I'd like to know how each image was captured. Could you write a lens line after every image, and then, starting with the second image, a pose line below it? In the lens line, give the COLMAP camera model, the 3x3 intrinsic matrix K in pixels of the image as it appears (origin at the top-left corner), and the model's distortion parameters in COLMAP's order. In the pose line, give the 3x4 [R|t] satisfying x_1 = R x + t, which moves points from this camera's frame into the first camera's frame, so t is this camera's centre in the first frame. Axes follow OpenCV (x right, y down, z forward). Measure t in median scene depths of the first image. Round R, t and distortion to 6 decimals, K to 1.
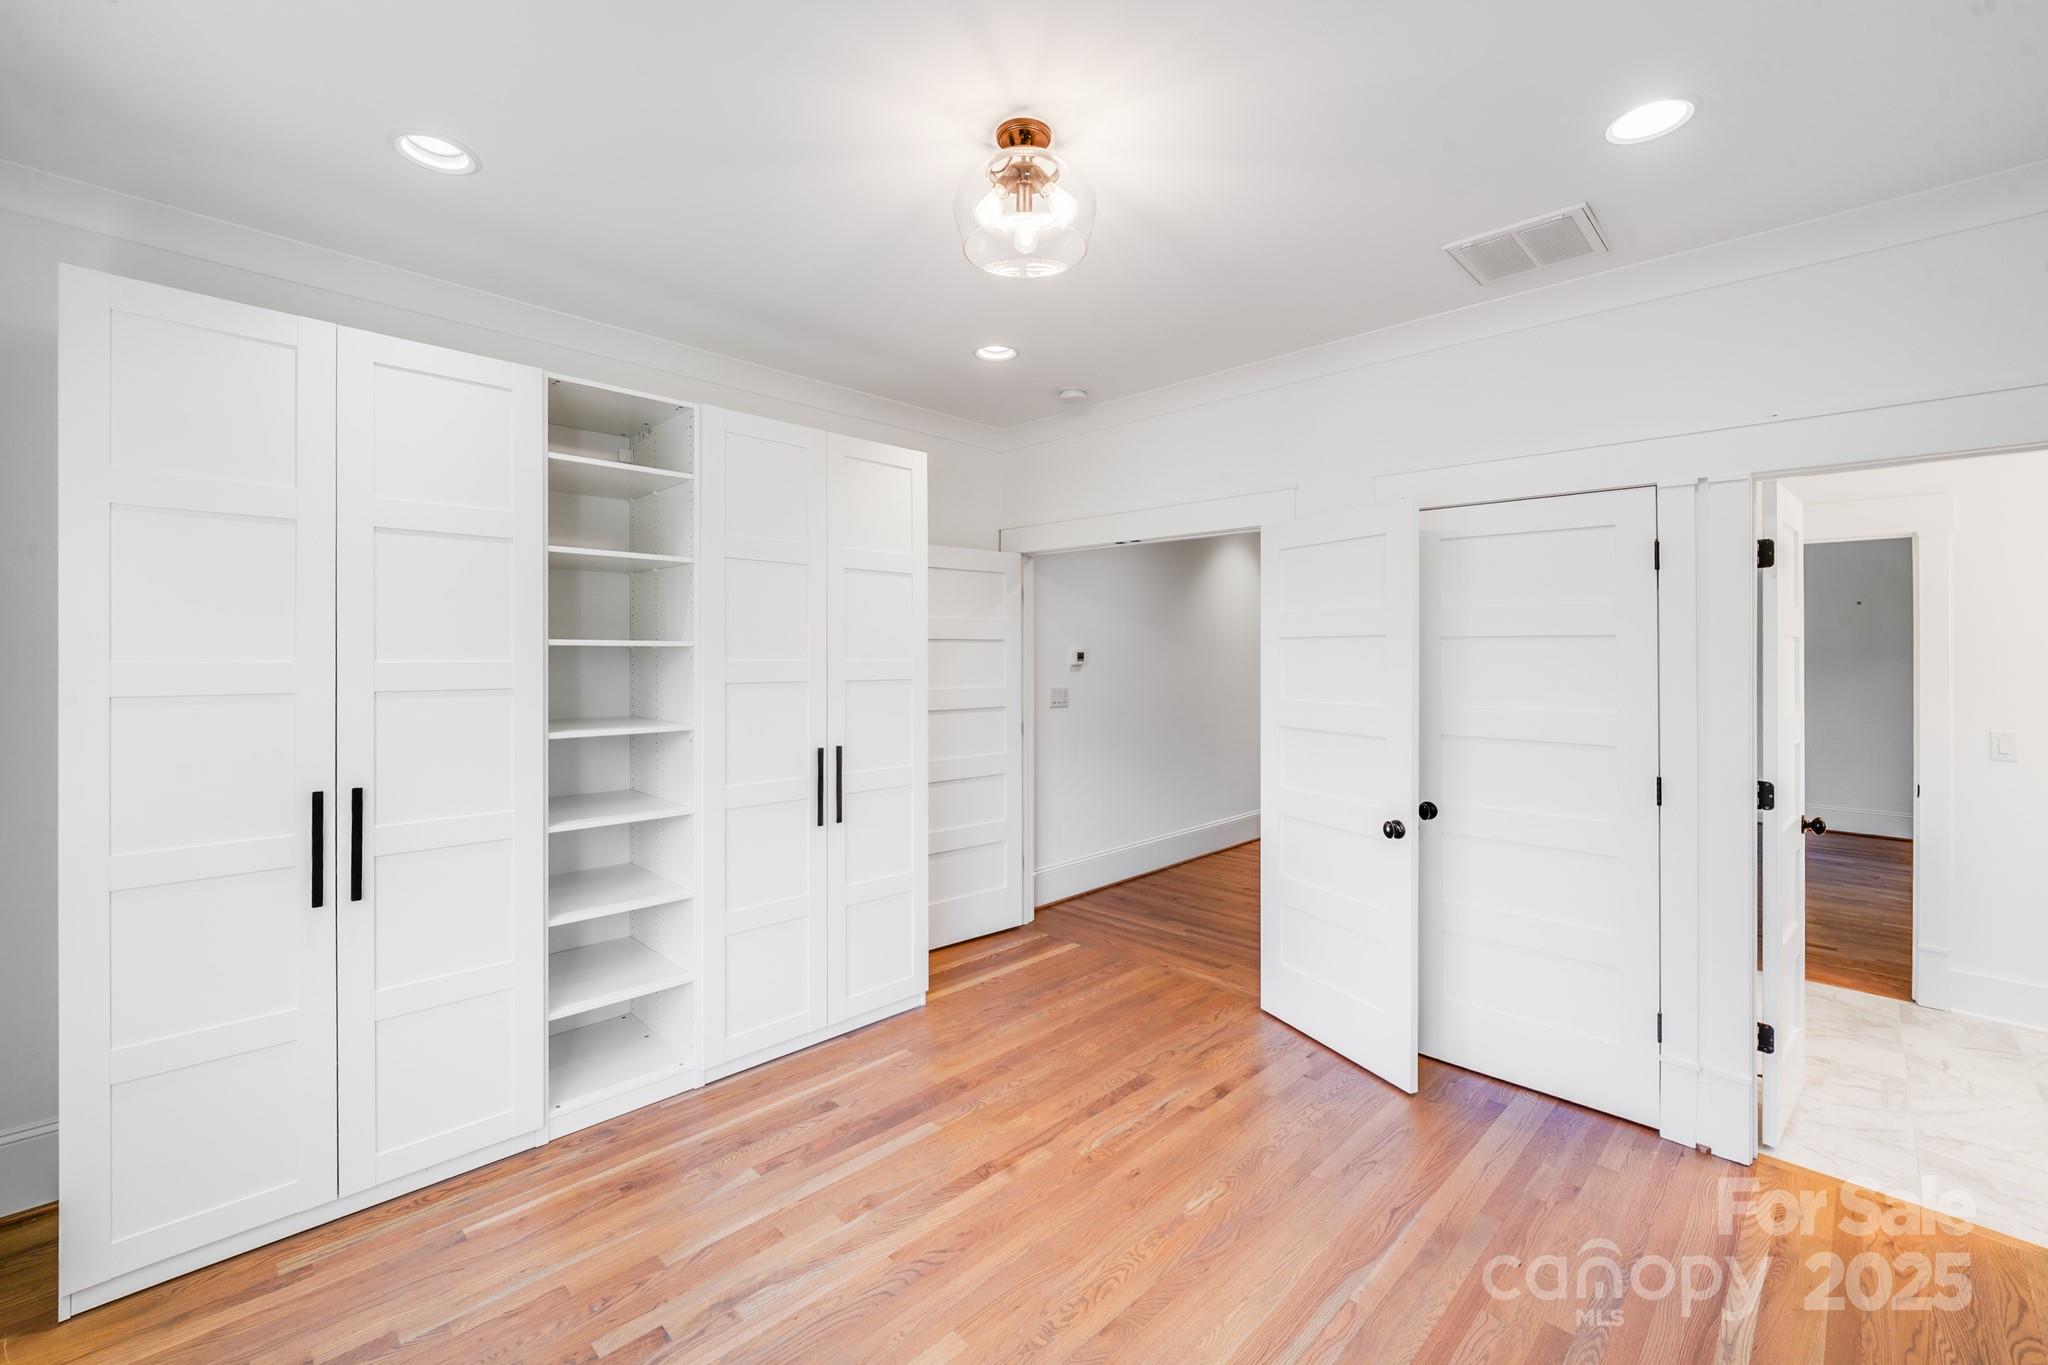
lens RADIAL K [[862.6, 0, 1024.0], [0, 862.6, 682.5], [0, 0, 1]] dist [0.010088, 0.000070]
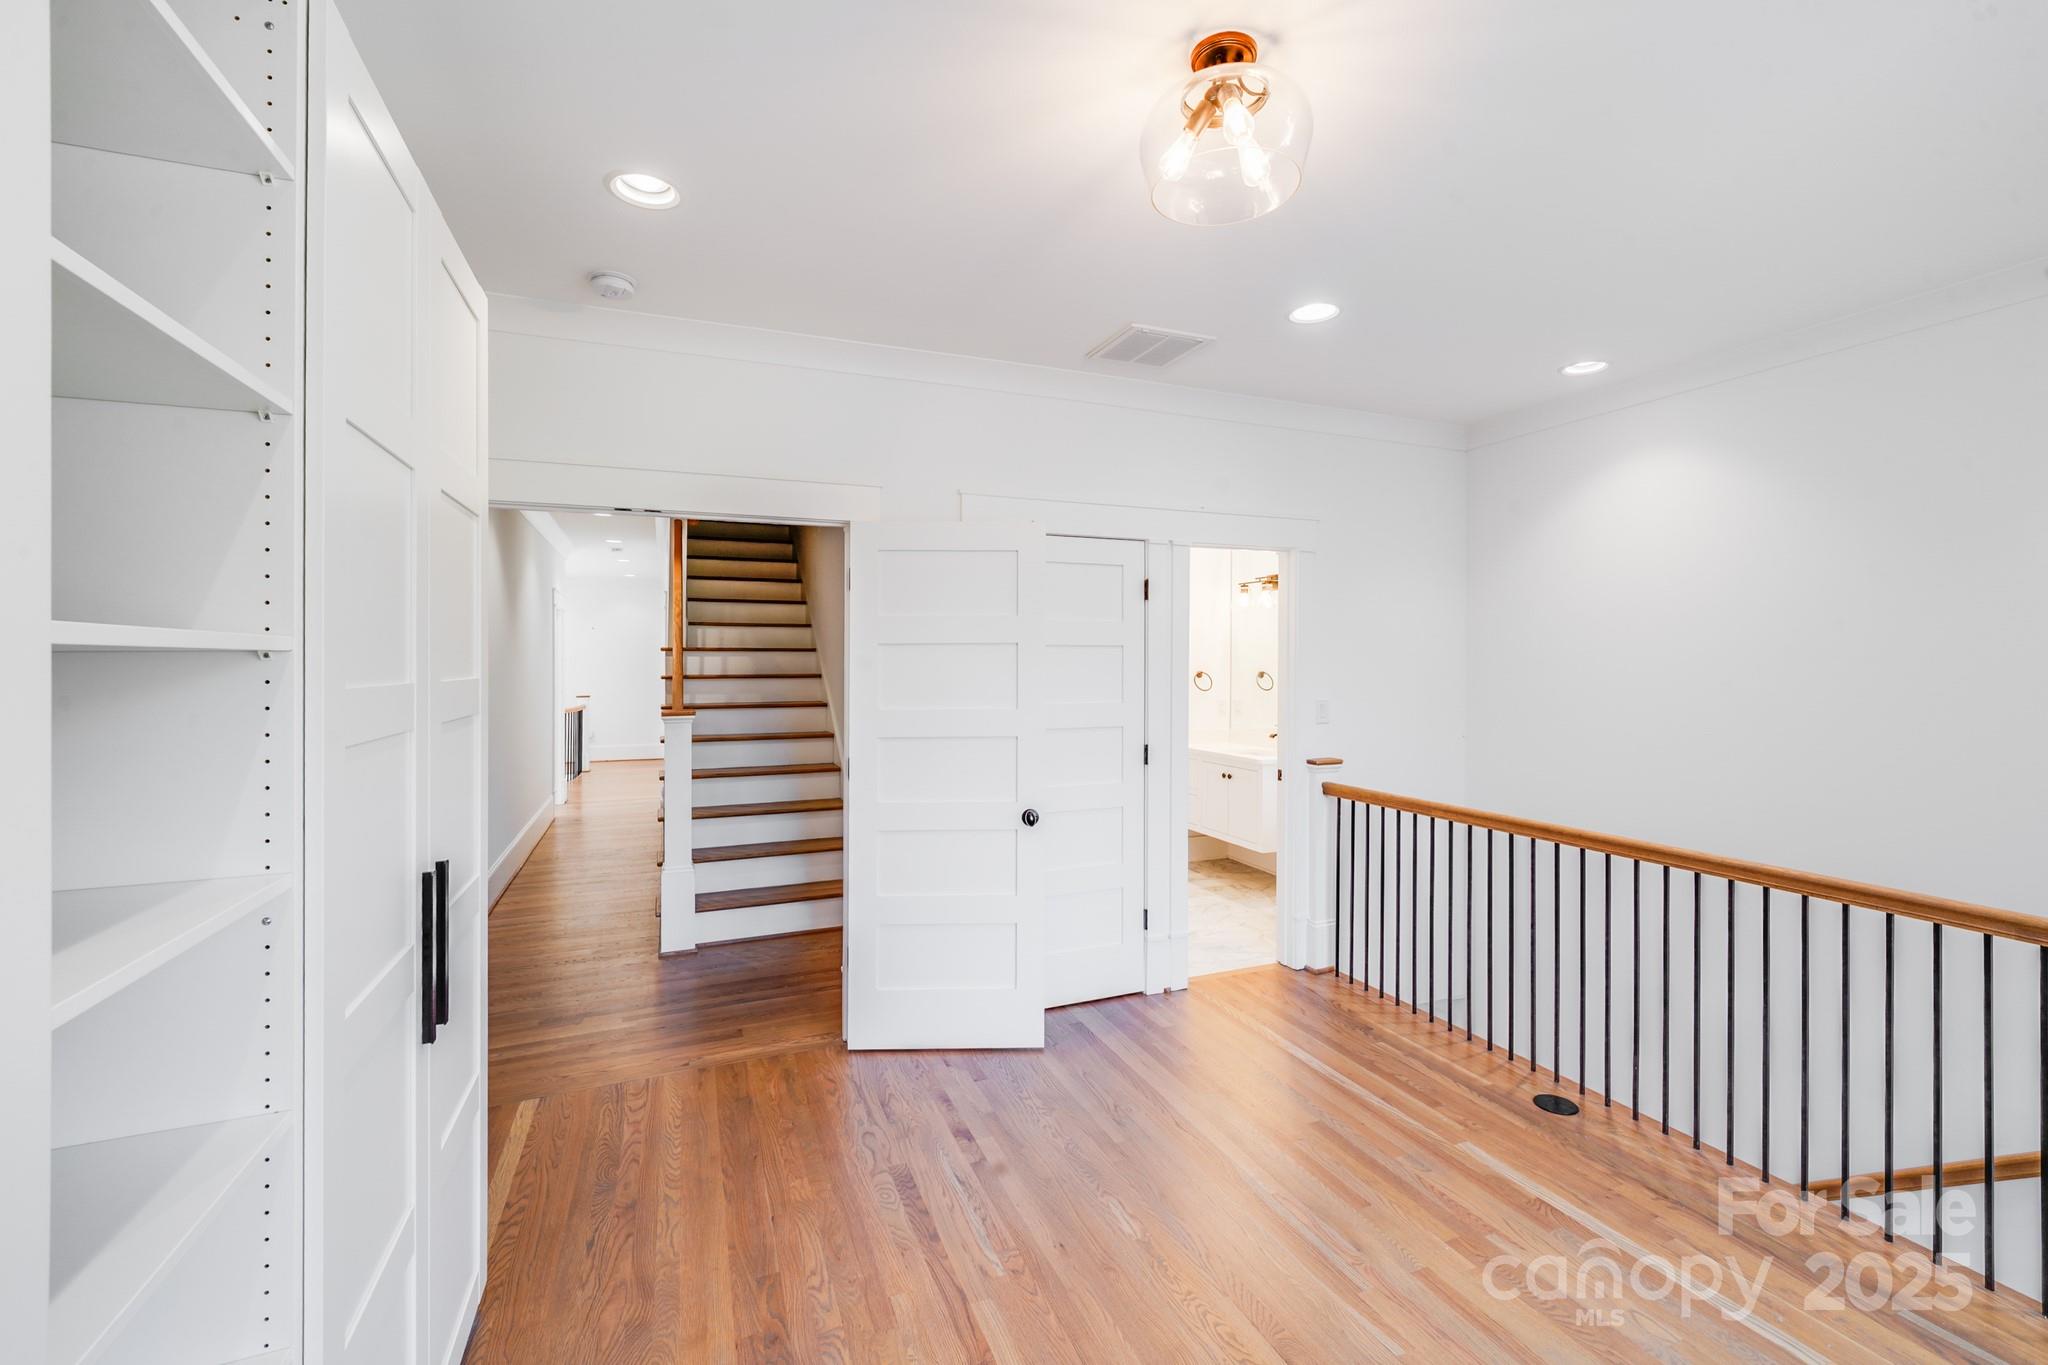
lens RADIAL K [[843.1, 0, 1035.4], [0, 843.1, 676.5], [0, 0, 1]] dist [0.000911, -0.000326]
pose [[0.391615, -0.025892, 0.919765, -0.571919], [0.036211, 0.999263, 0.012712, -0.025420], [-0.919416, 0.028327, 0.392264, 0.575996]]
